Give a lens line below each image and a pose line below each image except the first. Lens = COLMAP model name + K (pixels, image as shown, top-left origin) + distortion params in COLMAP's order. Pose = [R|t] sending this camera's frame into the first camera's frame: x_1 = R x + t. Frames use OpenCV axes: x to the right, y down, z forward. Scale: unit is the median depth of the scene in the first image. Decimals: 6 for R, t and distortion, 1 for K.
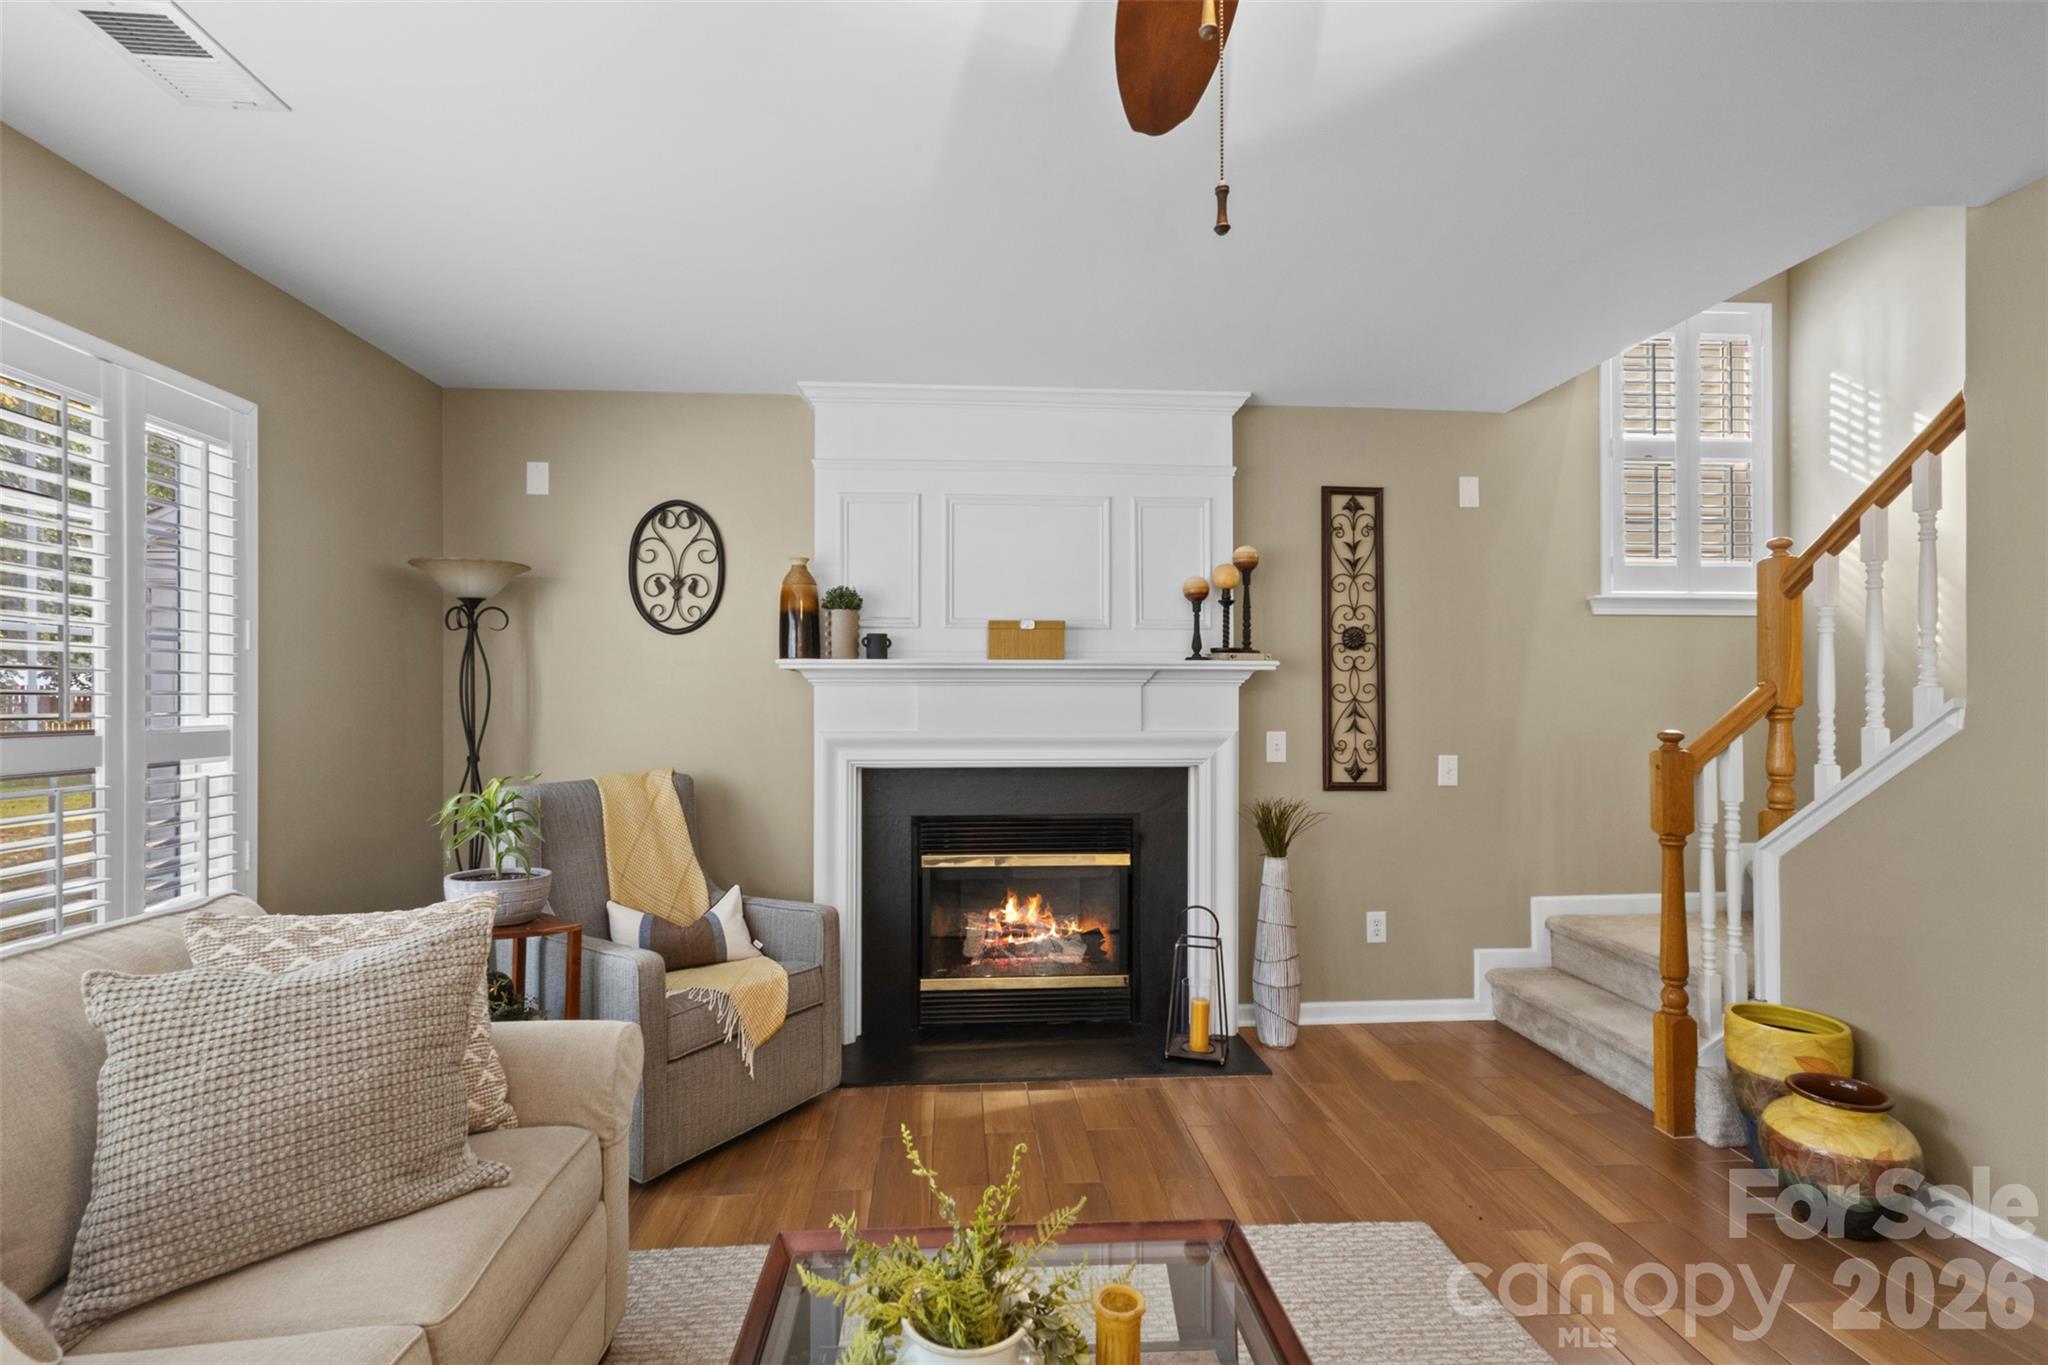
lens RADIAL K [[954.9, 0, 1018.7], [0, 954.9, 688.4], [0, 0, 1]] dist [0.002901, 0.001826]
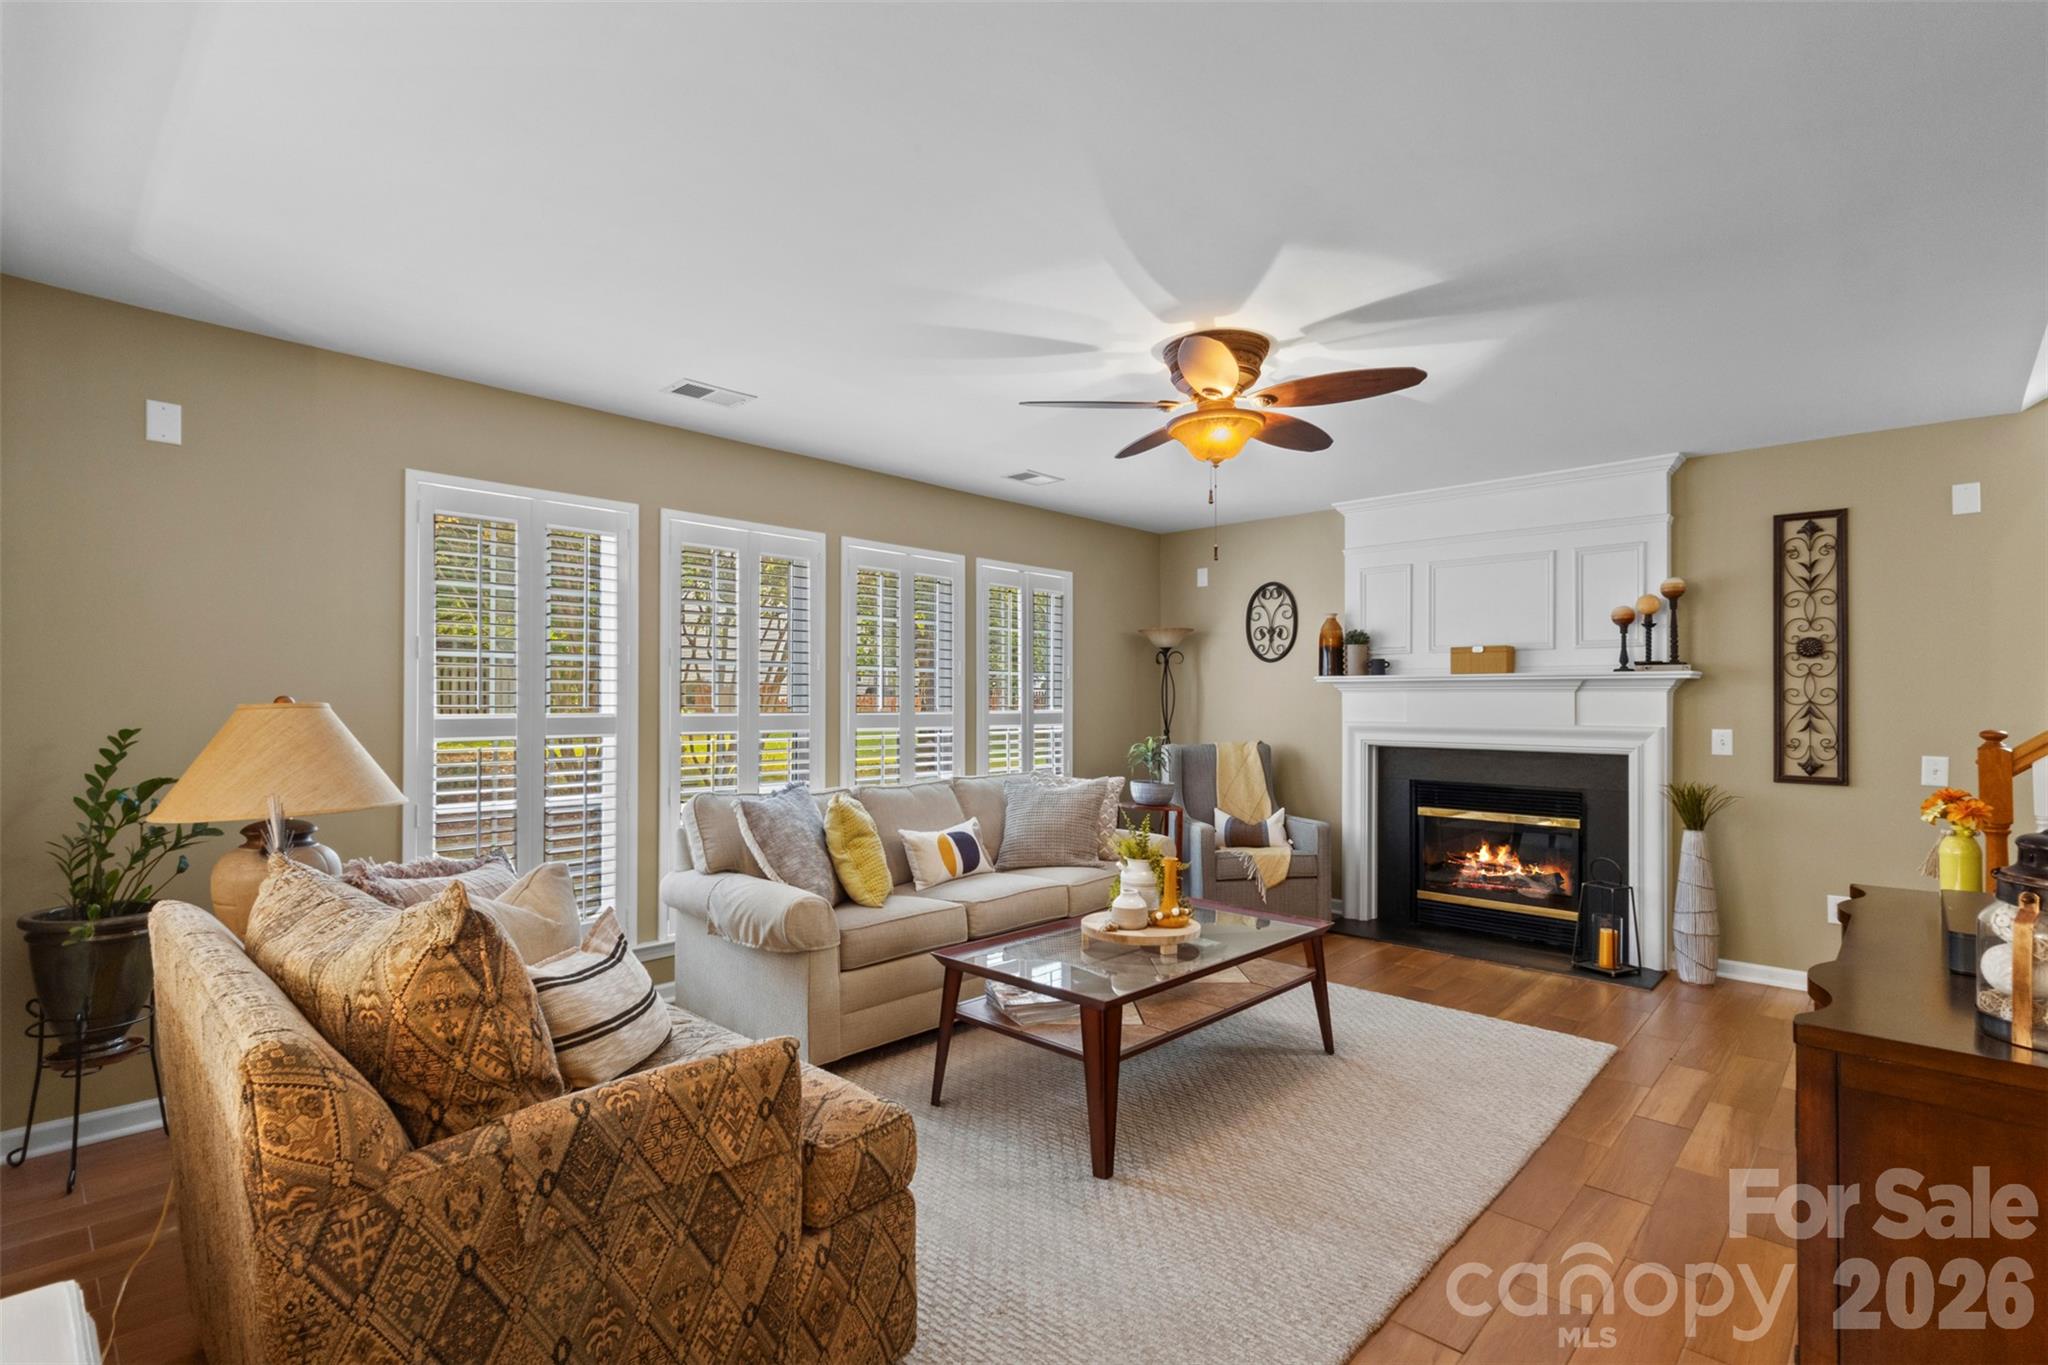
lens RADIAL K [[954.9, 0, 1031.2], [0, 954.9, 686.4], [0, 0, 1]] dist [0.002901, 0.001826]
pose [[0.688391, -0.009143, -0.725282, 0.566092], [0.005282, 0.999957, -0.007593, -0.003517], [0.725321, 0.001396, 0.688410, -0.459459]]
